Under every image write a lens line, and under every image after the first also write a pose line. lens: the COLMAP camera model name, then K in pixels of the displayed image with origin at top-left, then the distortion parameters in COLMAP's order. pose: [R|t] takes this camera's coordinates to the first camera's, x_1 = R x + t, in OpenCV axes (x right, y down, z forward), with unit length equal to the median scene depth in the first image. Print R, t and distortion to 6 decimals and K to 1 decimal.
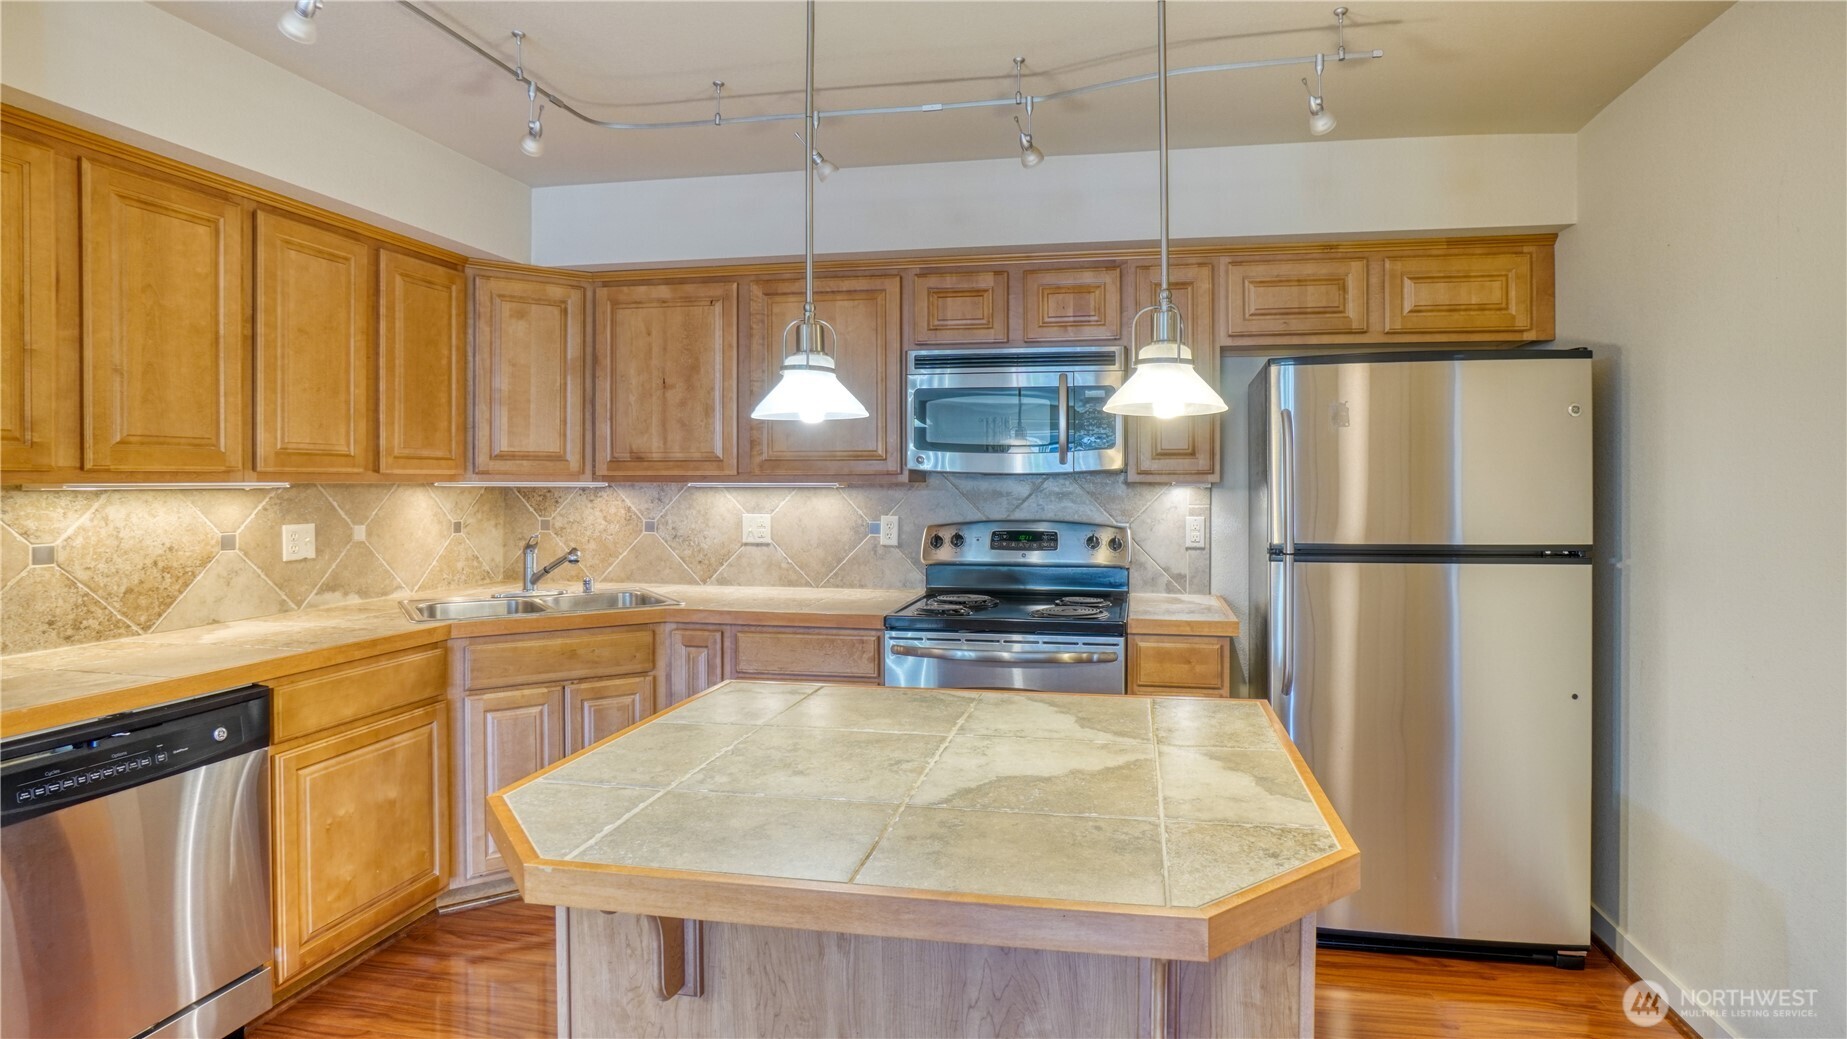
lens RADIAL K [[950.3, 0, 963.5], [0, 950.3, 491.6], [0, 0, 1]] dist [-0.058658, 0.015637]
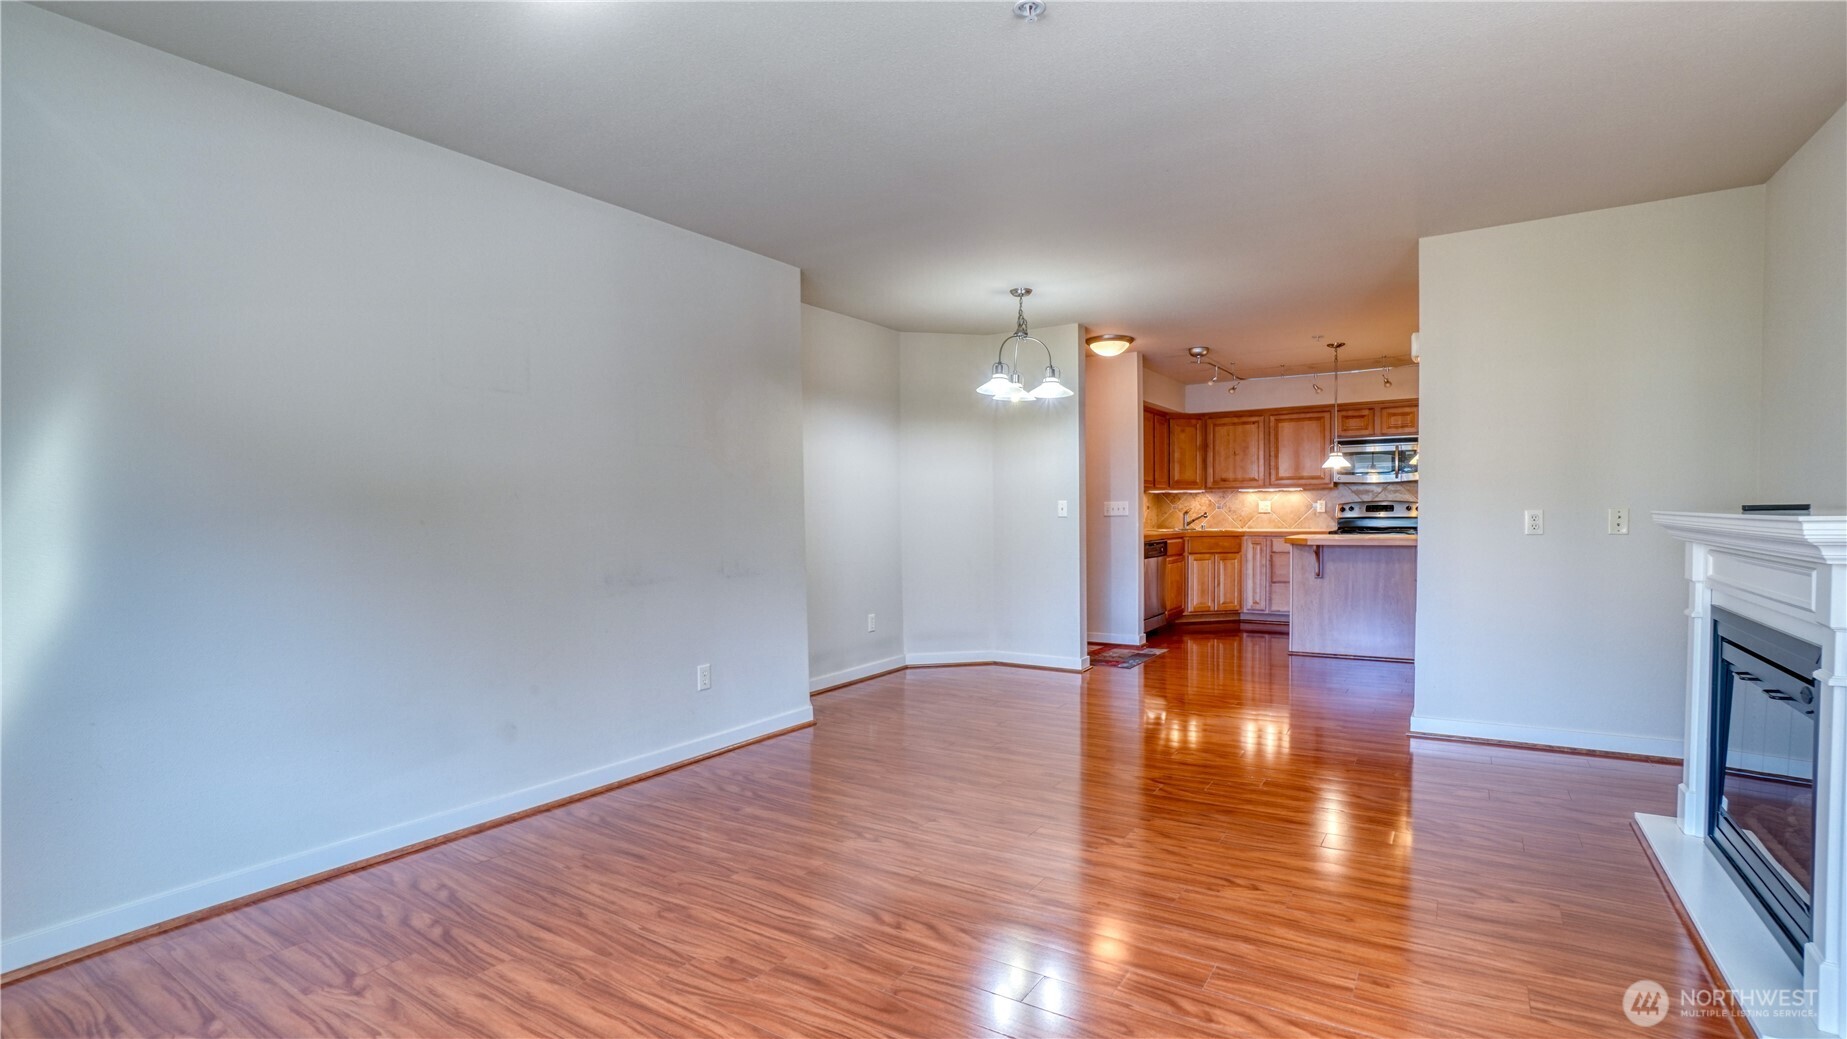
lens RADIAL K [[836.7, 0, 963.4], [0, 836.7, 547.5], [0, 0, 1]] dist [-0.056011, 0.017540]
pose [[0.937937, -0.000179, -0.346806, -0.237799], [0.012081, 0.999410, 0.032159, 0.077408], [0.346596, -0.034353, 0.937385, -1.658867]]
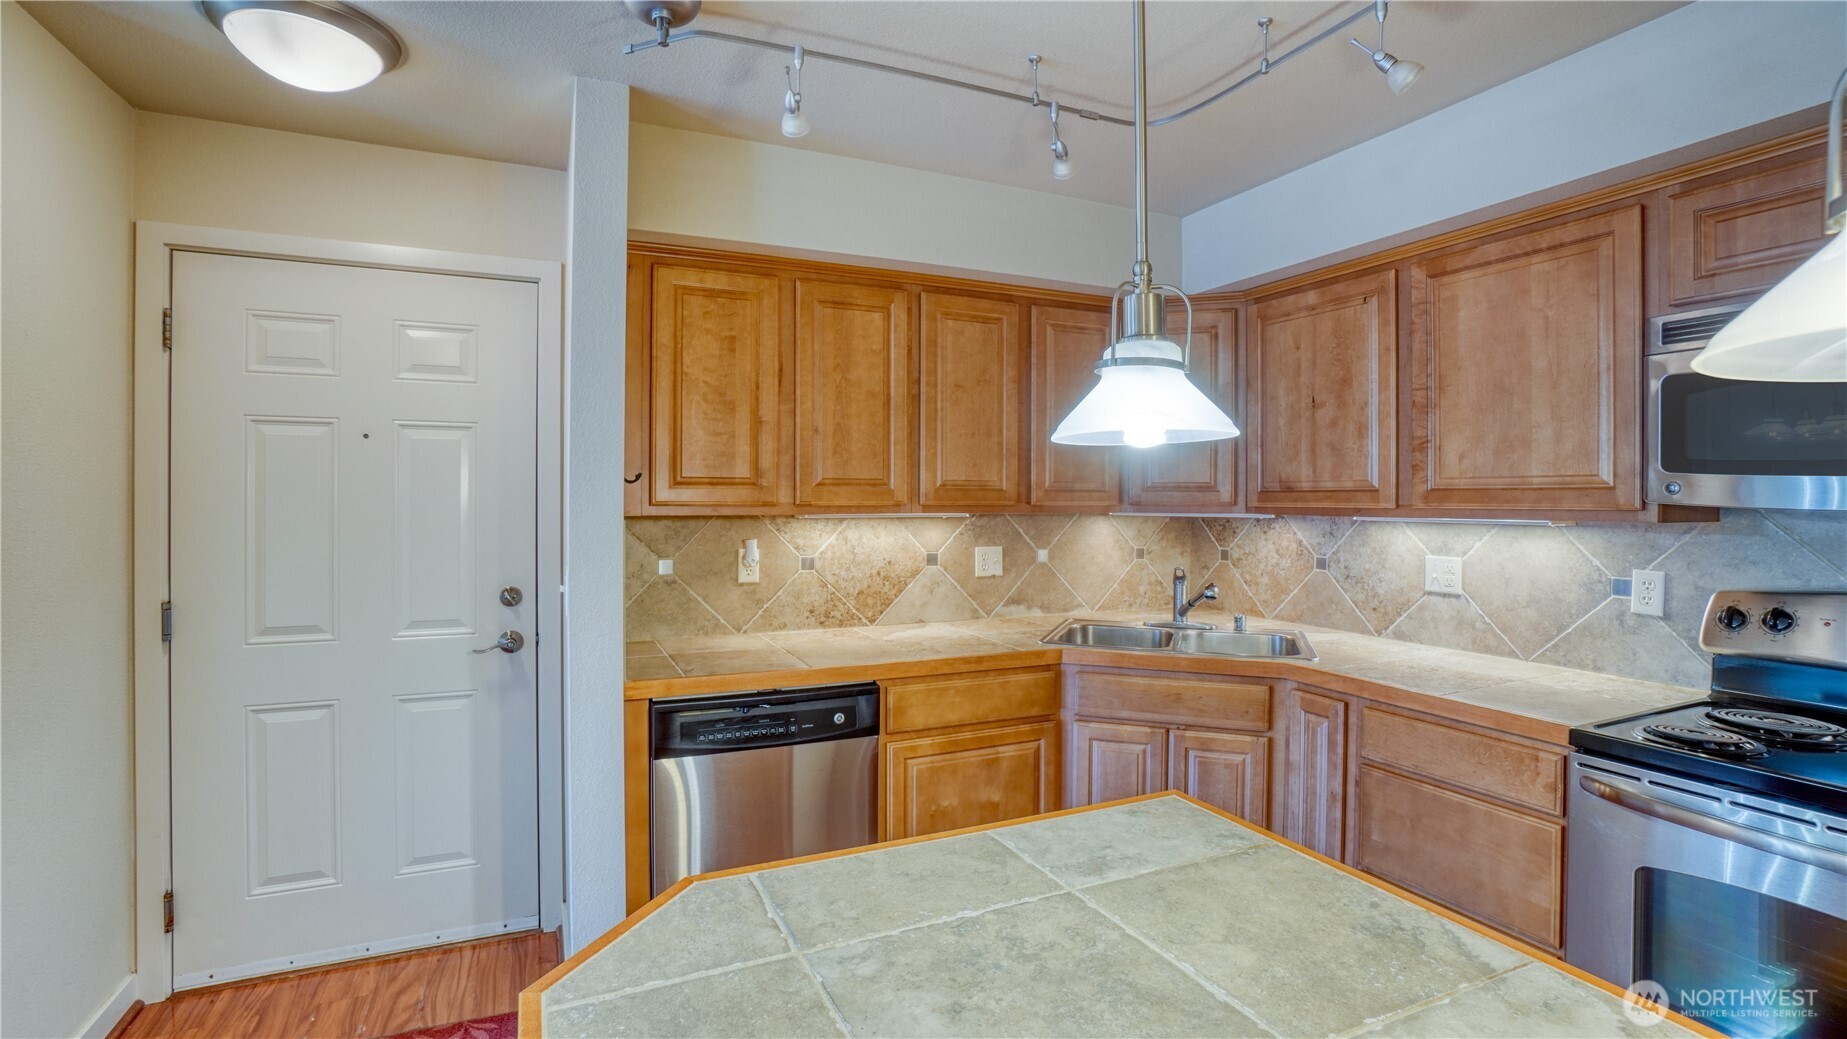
lens RADIAL K [[836.7, 0, 908.1], [0, 836.7, 503.2], [0, 0, 1]] dist [-0.056011, 0.017540]
pose [[0.559427, 0.005239, -0.828863, 0.113936], [-0.010591, 0.999944, -0.000828, -0.017832], [0.828812, 0.009241, 0.559451, 0.285942]]
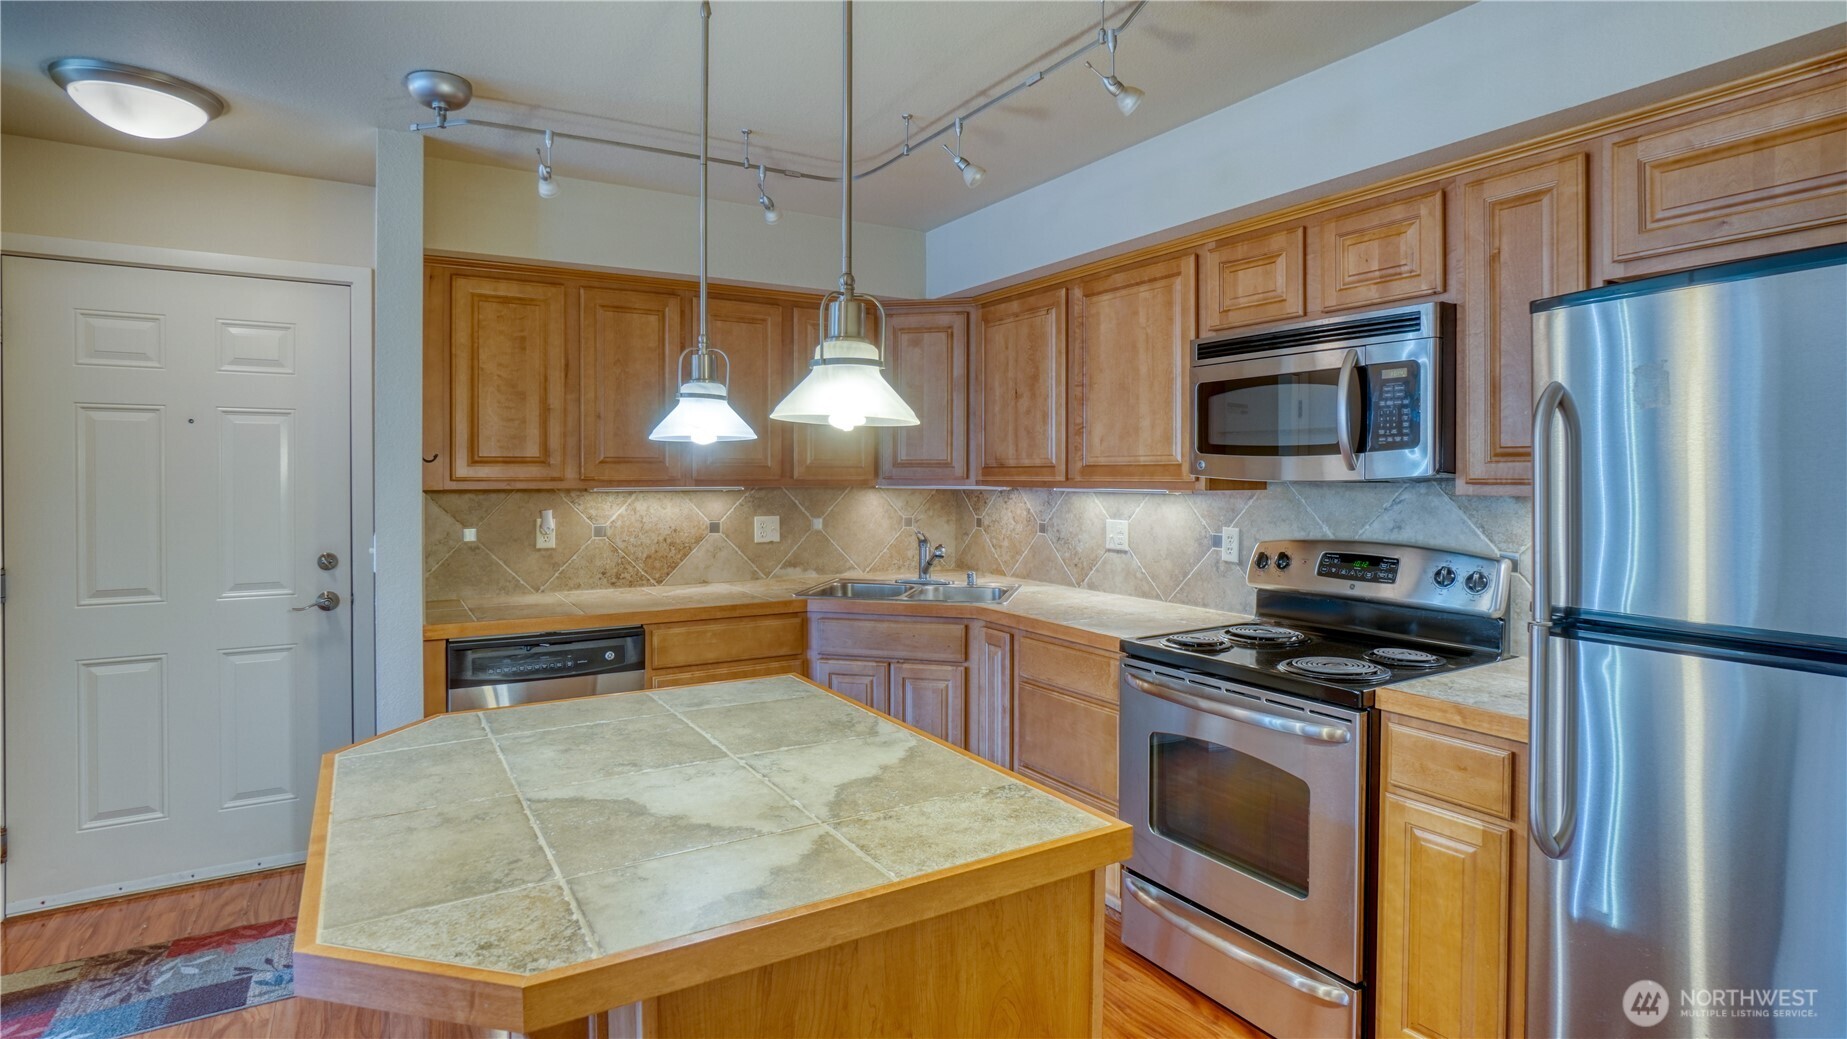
lens RADIAL K [[915.9, 0, 878.6], [0, 915.9, 486.4], [0, 0, 1]] dist [-0.035058, 0.012958]
pose [[0.633751, 0.009263, -0.773482, 0.407540], [-0.007108, 0.999956, 0.006151, -0.017138], [0.773504, 0.001600, 0.633789, 0.251094]]
